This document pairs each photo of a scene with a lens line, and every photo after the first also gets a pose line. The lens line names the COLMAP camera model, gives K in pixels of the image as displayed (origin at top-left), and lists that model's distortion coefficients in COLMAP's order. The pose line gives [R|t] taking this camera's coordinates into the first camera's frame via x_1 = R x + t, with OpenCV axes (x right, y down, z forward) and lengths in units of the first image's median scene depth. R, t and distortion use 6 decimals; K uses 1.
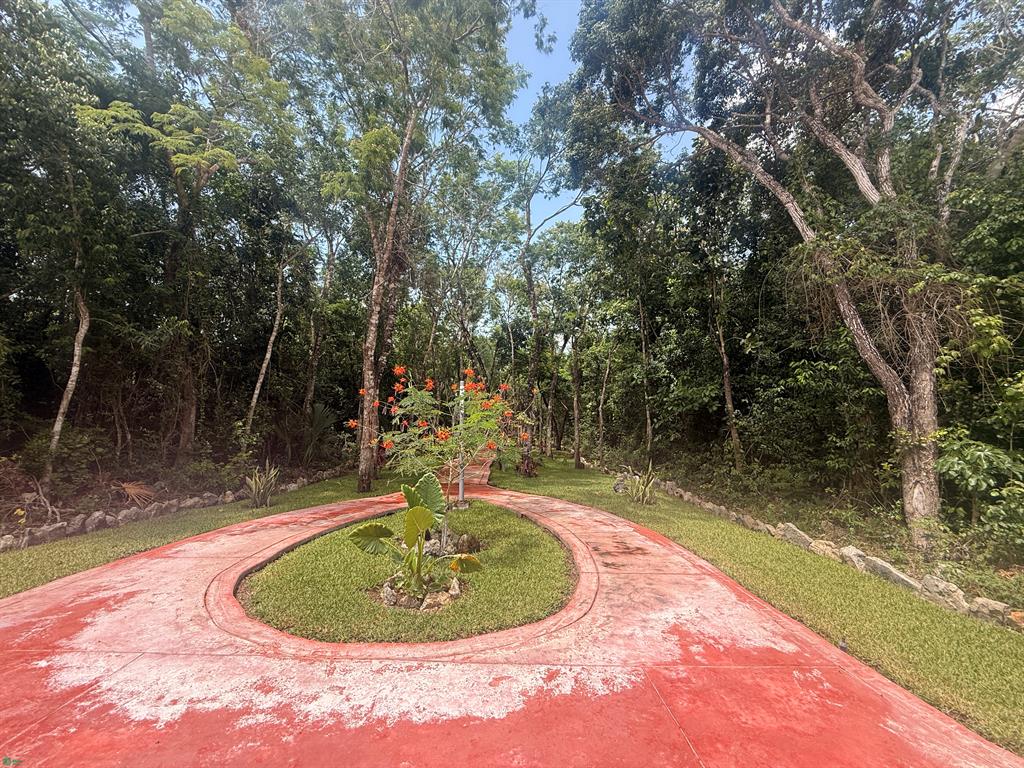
lens RADIAL K [[415.0, 0, 518.9], [0, 415.0, 383.4], [0, 0, 1]] dist [-0.013653, 0.007365]
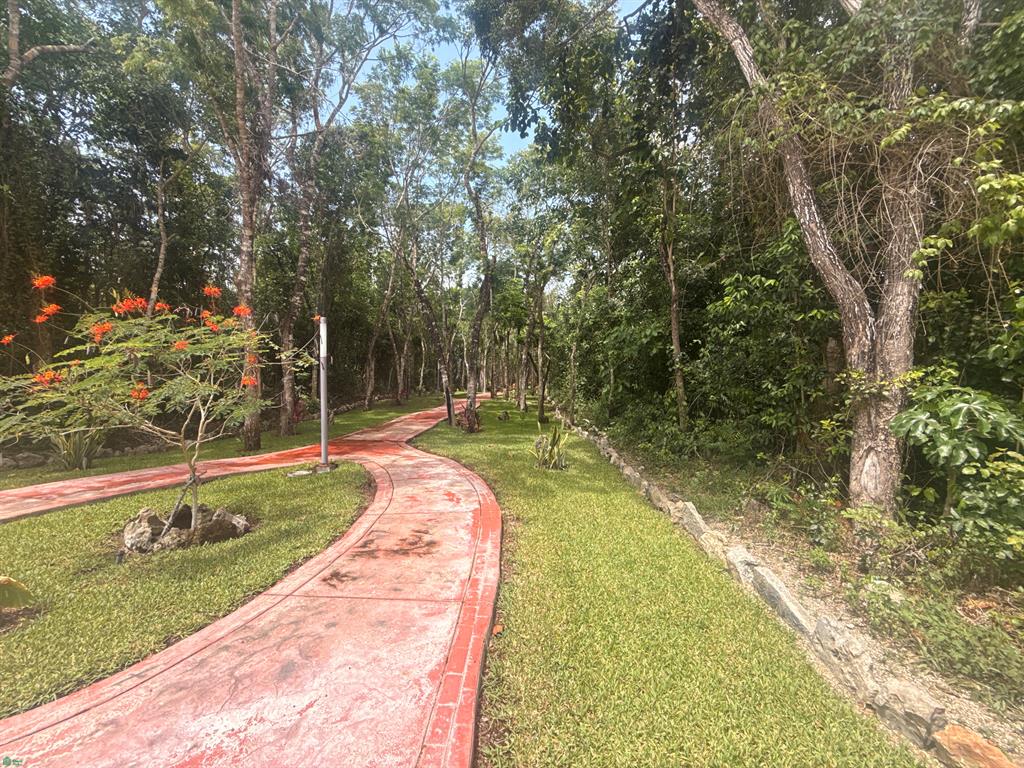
lens RADIAL K [[420.6, 0, 512.0], [0, 420.6, 384.0], [0, 0, 1]] dist [0.001454, 0.000402]
pose [[0.999063, -0.003142, -0.043166, 0.408719], [0.008060, 0.993420, 0.114248, 0.052239], [0.042523, -0.114489, 0.992514, 0.306595]]
